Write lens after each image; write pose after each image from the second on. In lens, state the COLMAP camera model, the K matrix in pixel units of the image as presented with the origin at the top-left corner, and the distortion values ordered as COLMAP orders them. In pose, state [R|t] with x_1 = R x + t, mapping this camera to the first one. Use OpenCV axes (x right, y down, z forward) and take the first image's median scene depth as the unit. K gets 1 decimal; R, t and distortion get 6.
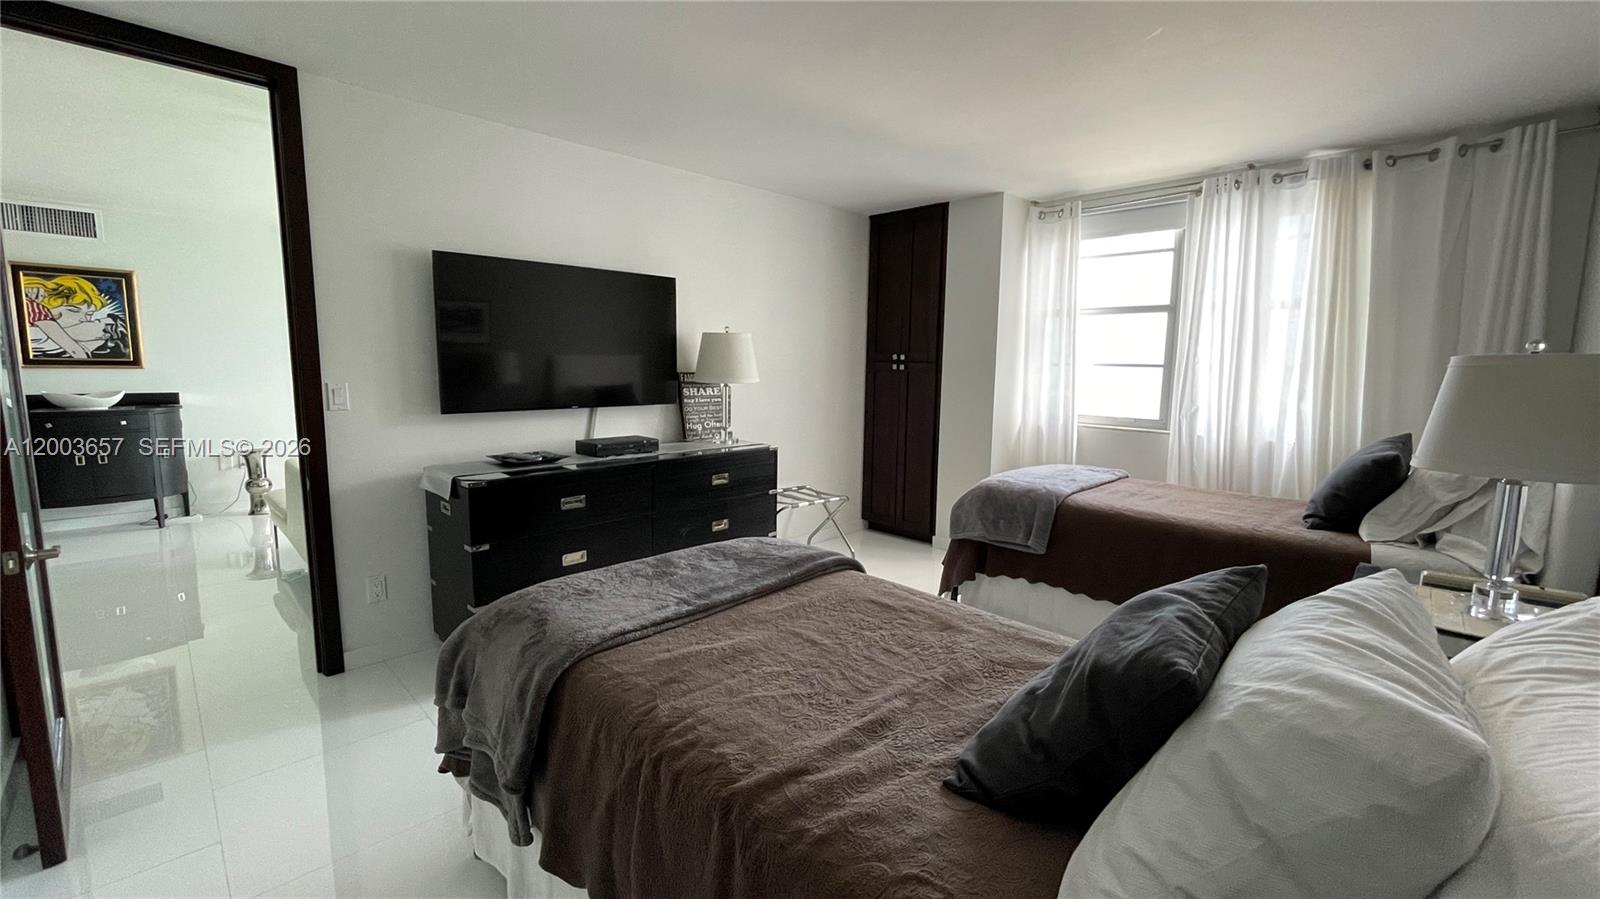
lens RADIAL K [[653.0, 0, 800.0], [0, 653.0, 449.5], [0, 0, 1]] dist [-0.001150, -0.000270]
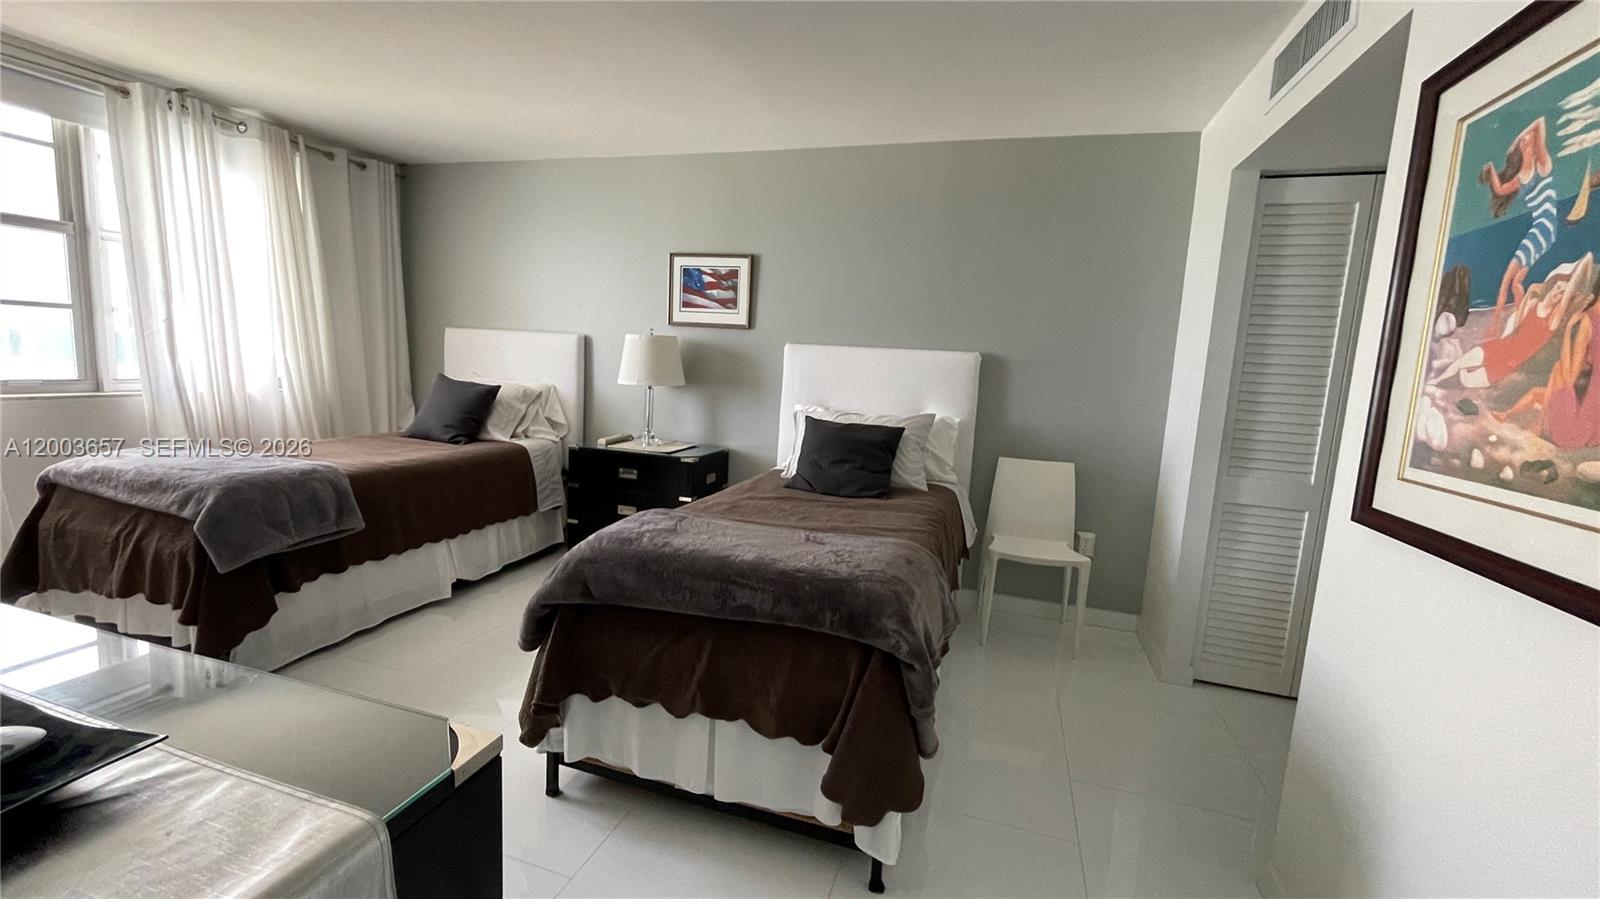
lens RADIAL K [[653.0, 0, 800.0], [0, 653.0, 449.5], [0, 0, 1]] dist [-0.001150, -0.000270]
pose [[-0.467855, -0.158475, 0.869481, -0.585795], [0.058777, 0.976036, 0.209523, -0.089127], [-0.881849, 0.149132, -0.447328, 0.737937]]
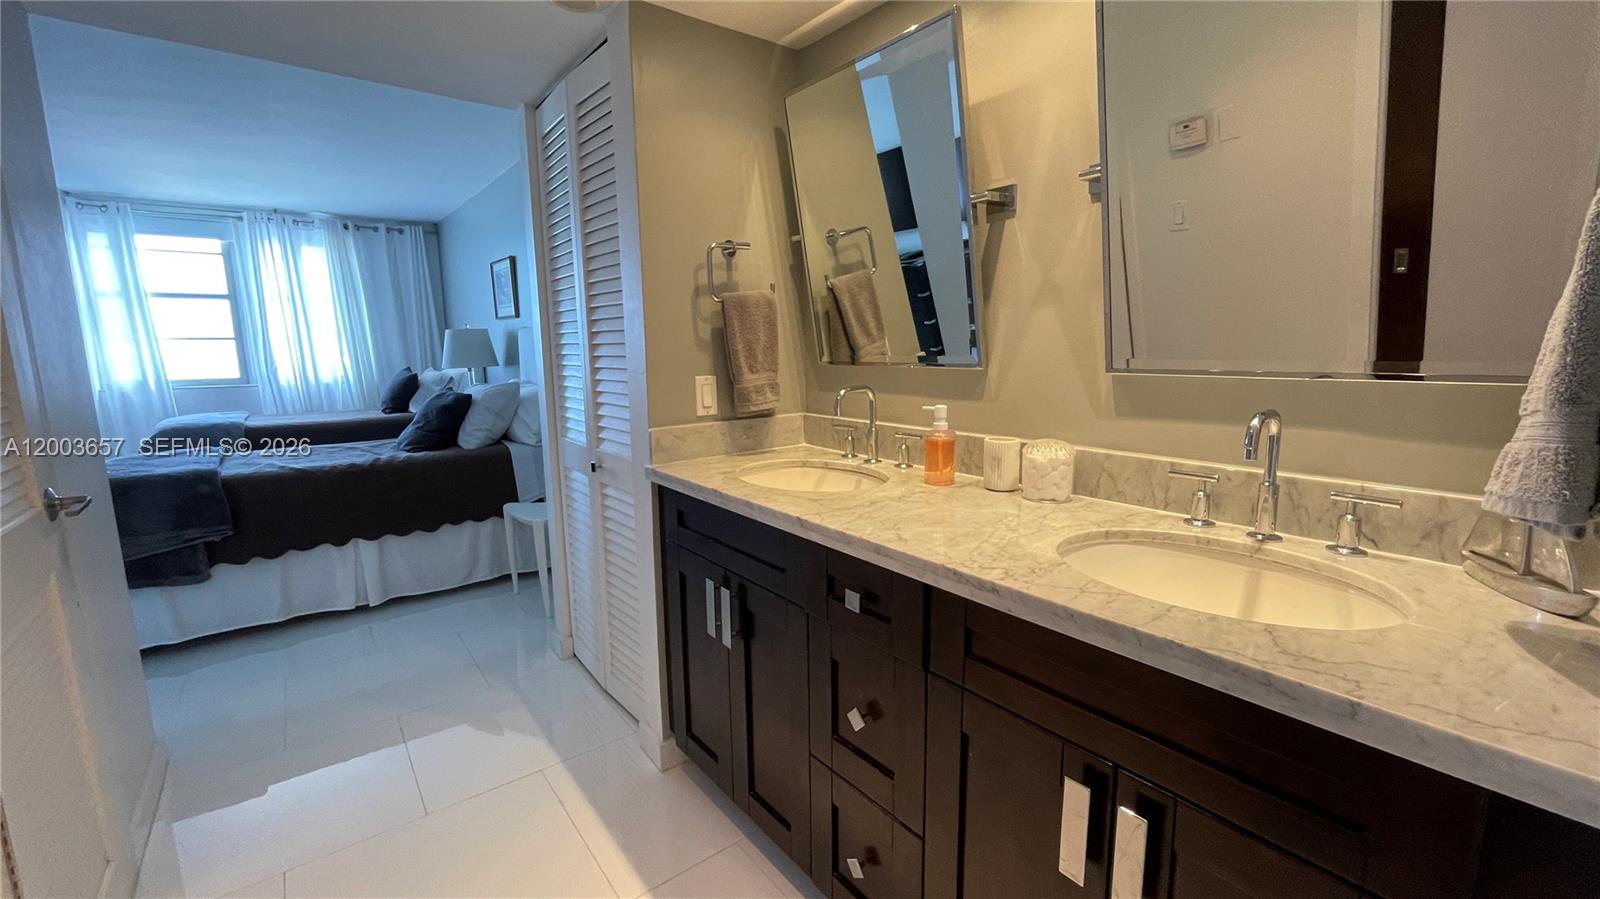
lens RADIAL K [[653.0, 0, 800.0], [0, 653.0, 449.5], [0, 0, 1]] dist [-0.001150, -0.000270]
pose [[0.122251, -0.170705, 0.977709, -0.820634], [0.143950, 0.977731, 0.152710, 0.078446], [-0.982005, 0.122073, 0.144102, -0.421192]]
